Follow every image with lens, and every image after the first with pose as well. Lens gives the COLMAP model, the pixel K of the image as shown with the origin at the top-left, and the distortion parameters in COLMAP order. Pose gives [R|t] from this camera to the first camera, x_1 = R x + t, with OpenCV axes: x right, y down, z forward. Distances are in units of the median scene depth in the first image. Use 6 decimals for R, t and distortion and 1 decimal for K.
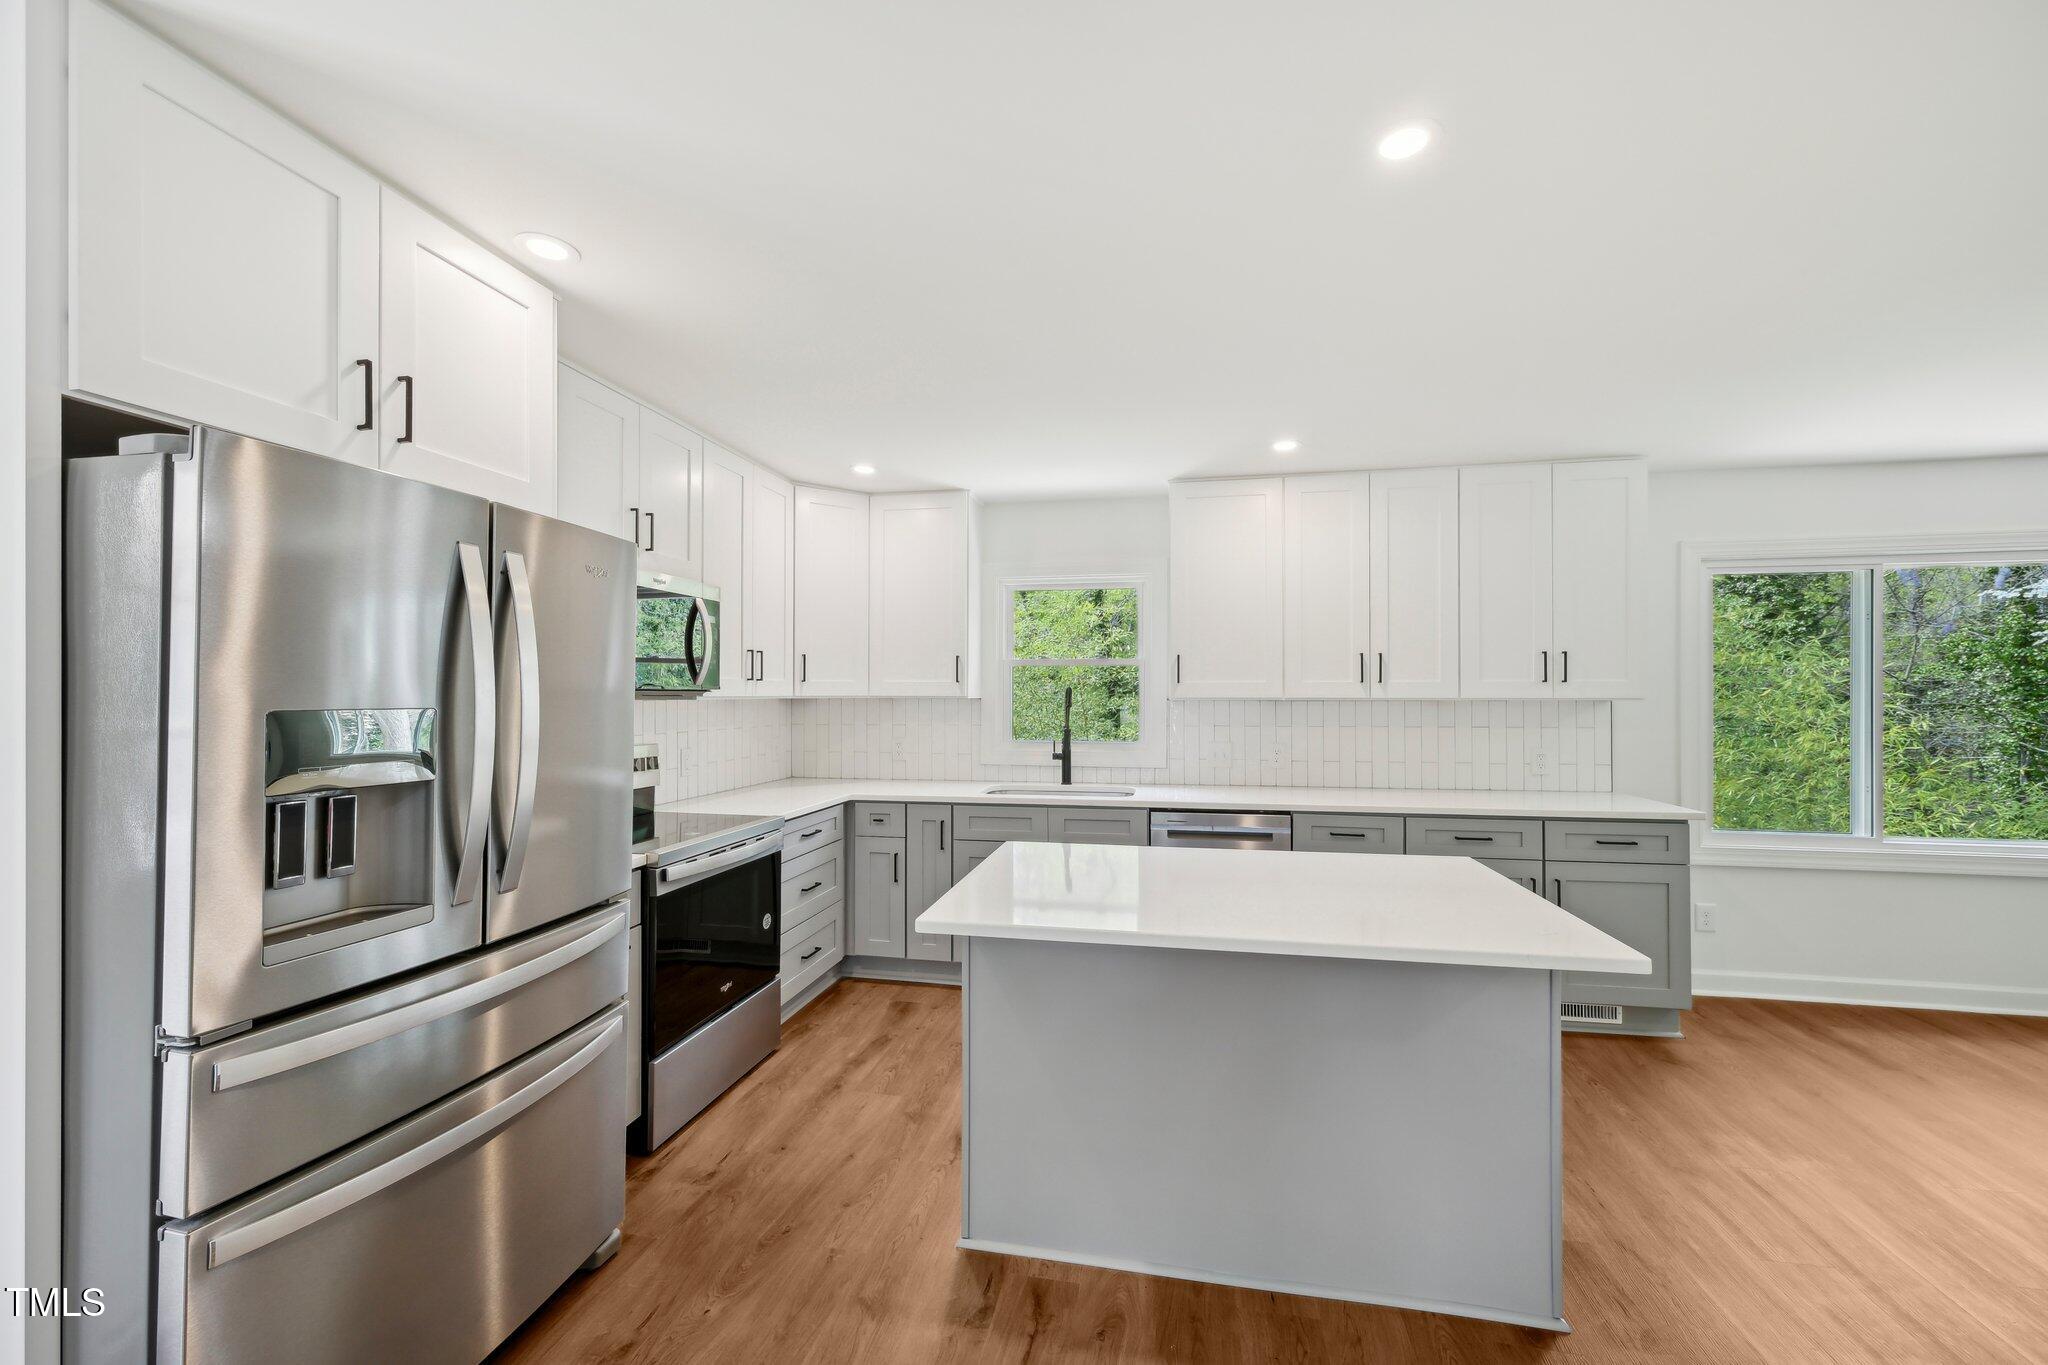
lens RADIAL K [[812.5, 0, 1032.4], [0, 812.5, 683.8], [0, 0, 1]] dist [-0.000689, 0.000012]
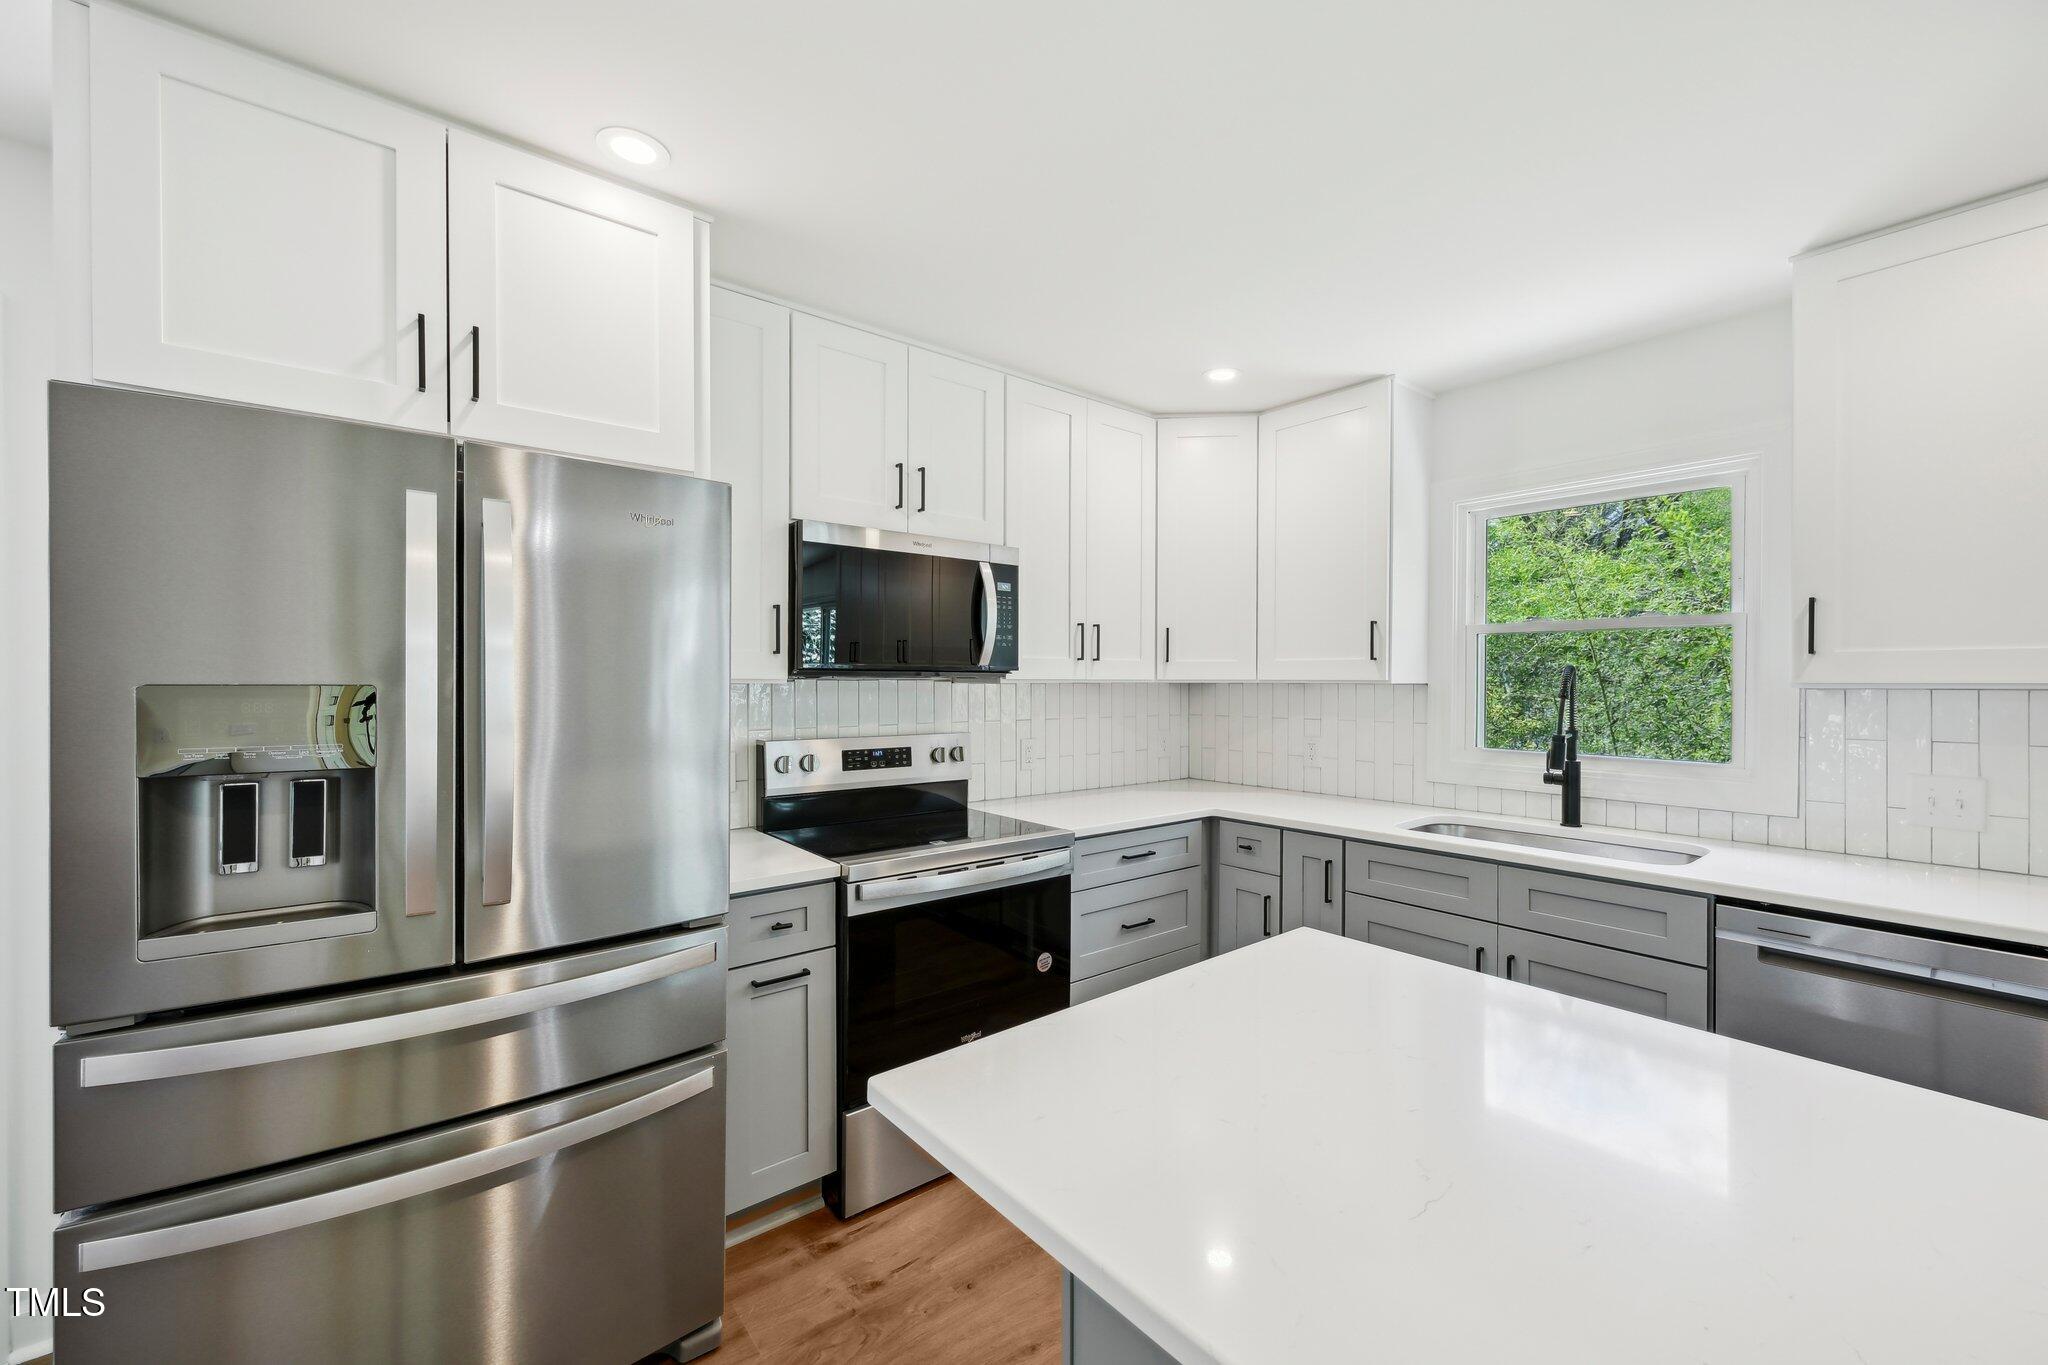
lens RADIAL K [[812.5, 0, 1032.4], [0, 812.5, 683.8], [0, 0, 1]] dist [-0.000689, 0.000012]
pose [[0.764437, 0.002360, -0.644694, 0.151738], [0.006242, 0.999919, 0.011061, 0.010405], [0.644668, -0.012480, 0.764361, 0.339796]]
